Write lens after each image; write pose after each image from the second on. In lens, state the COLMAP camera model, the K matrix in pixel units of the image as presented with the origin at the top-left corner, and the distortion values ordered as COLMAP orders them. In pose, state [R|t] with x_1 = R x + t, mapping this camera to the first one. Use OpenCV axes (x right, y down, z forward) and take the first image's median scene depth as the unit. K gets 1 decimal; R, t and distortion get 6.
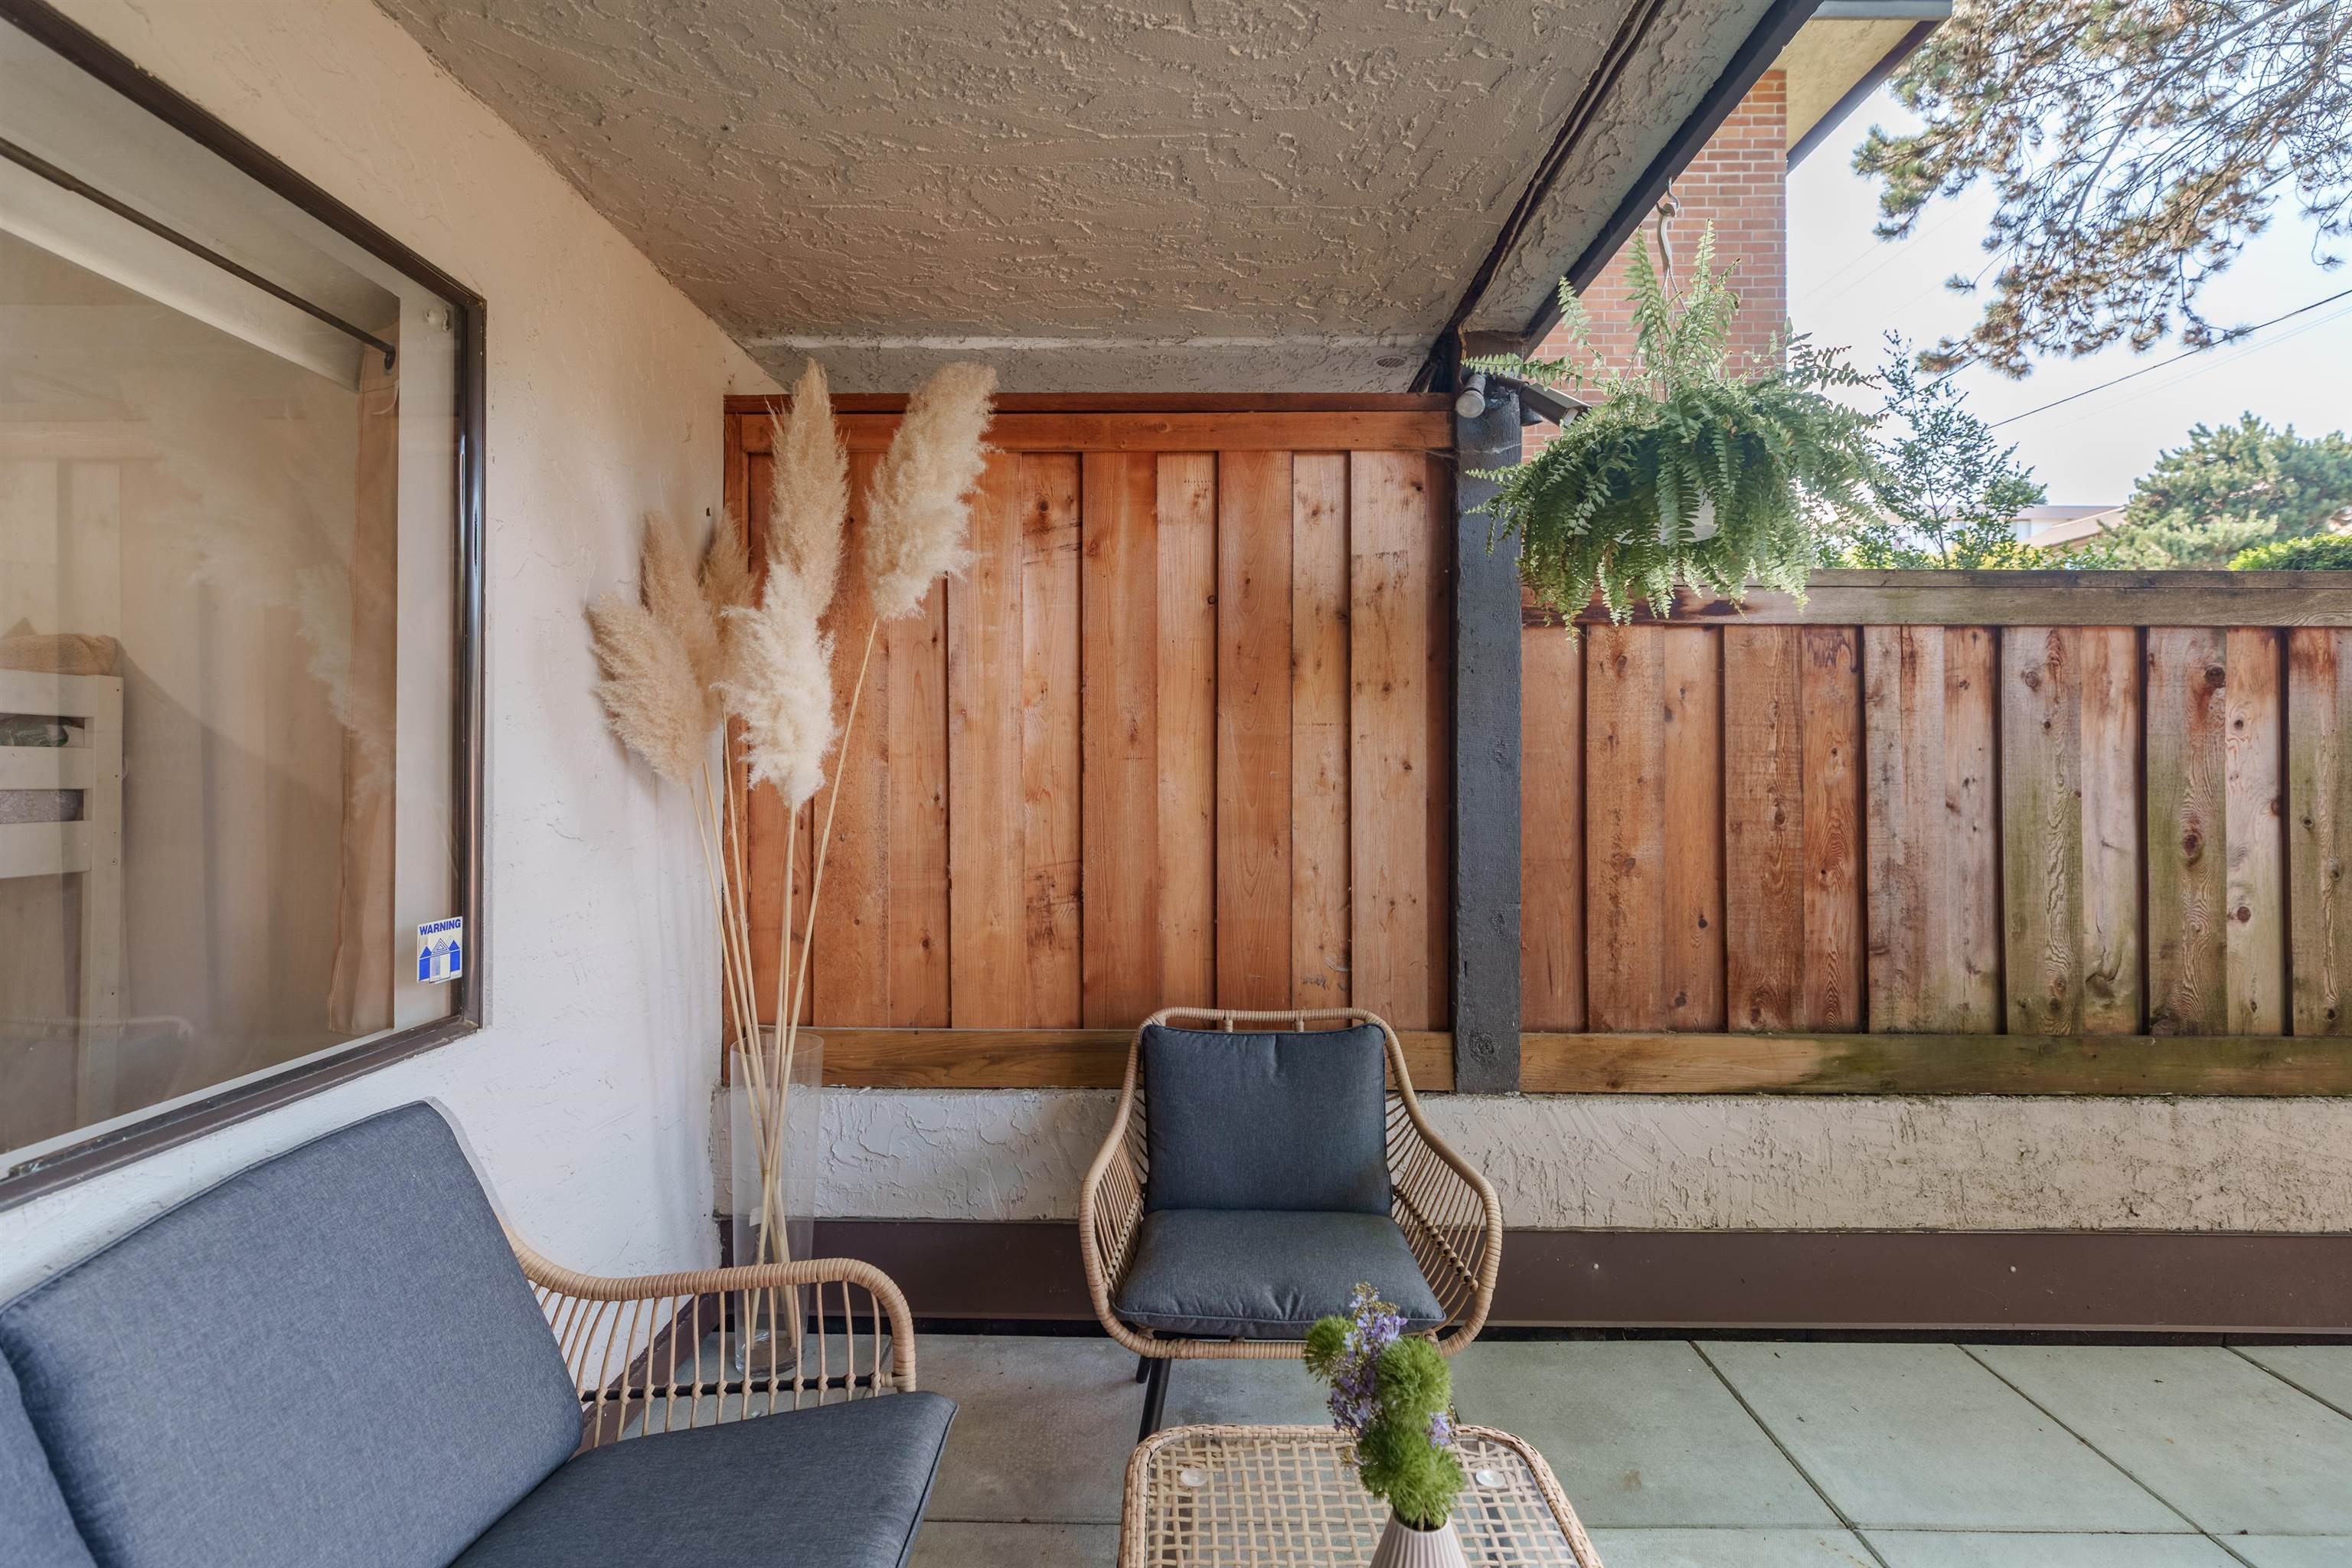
lens RADIAL K [[1131.8, 0, 1168.6], [0, 1131.8, 761.6], [0, 0, 1]] dist [0.005166, 0.000301]
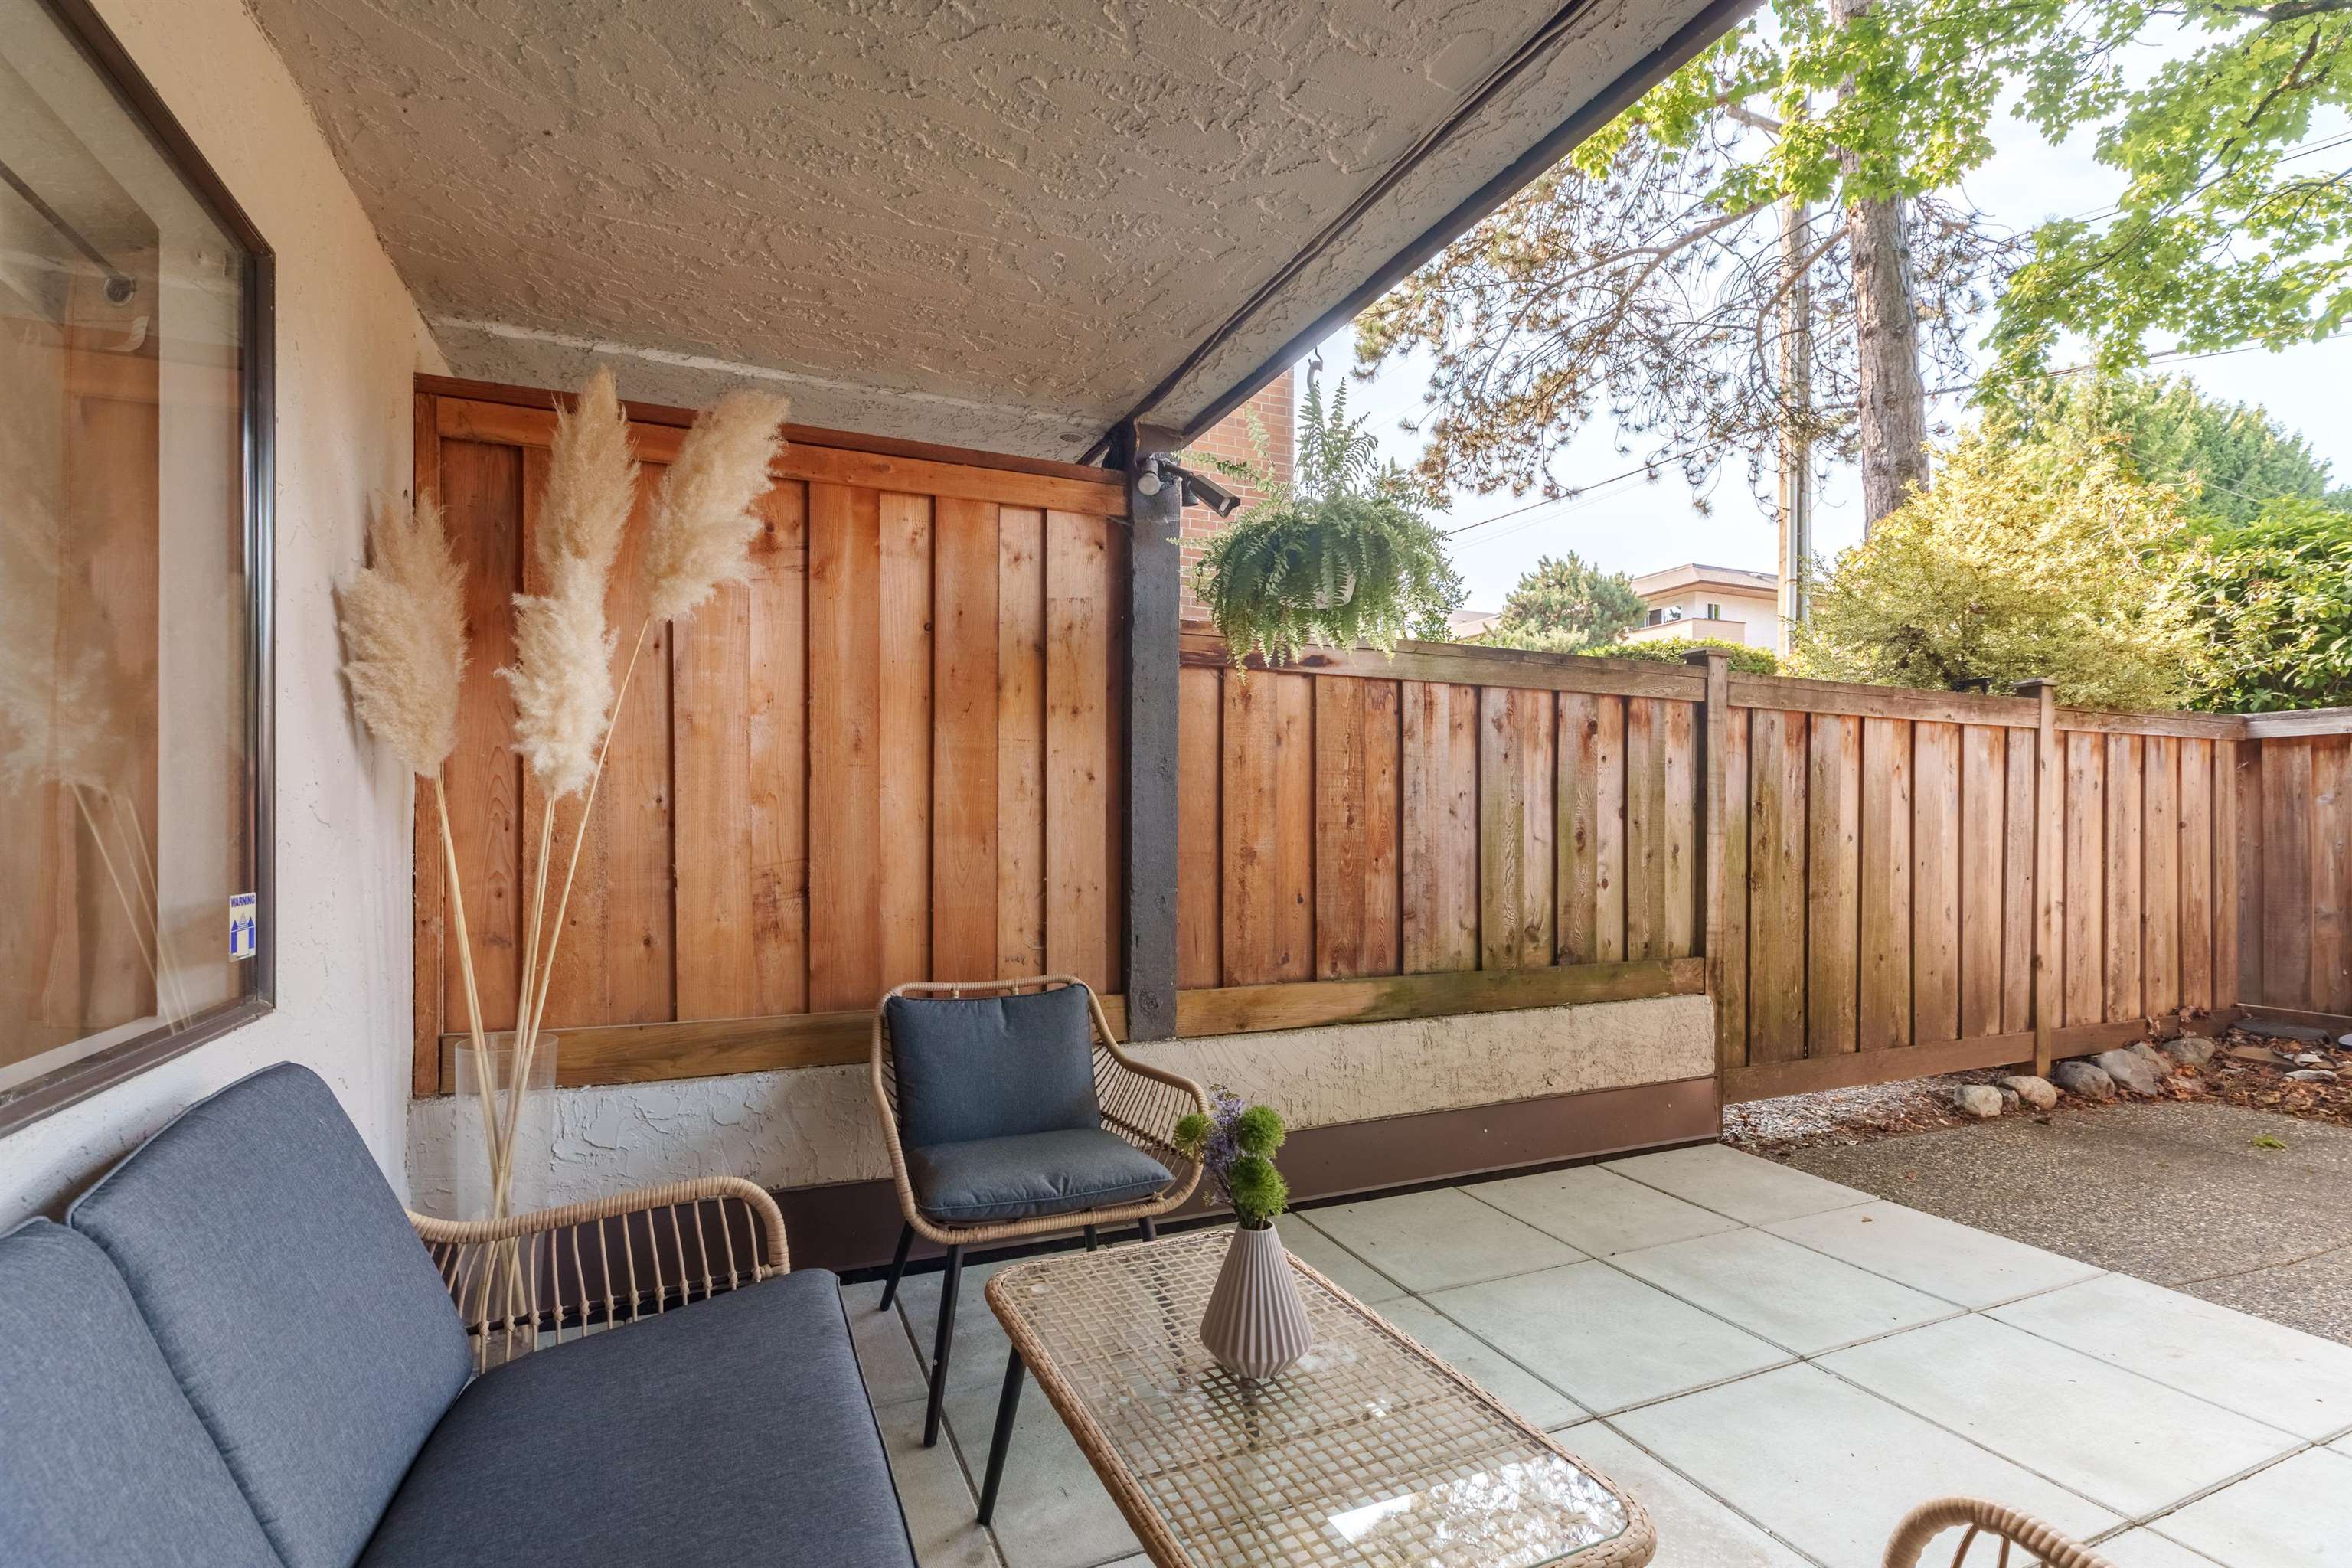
lens RADIAL K [[1131.8, 0, 1189.4], [0, 1131.8, 832.0], [0, 0, 1]] dist [0.005166, 0.000301]
pose [[0.905045, -0.003814, 0.425300, -0.208791], [-0.002115, 0.999907, 0.013469, 0.046742], [-0.425312, -0.013089, 0.904952, -0.139463]]
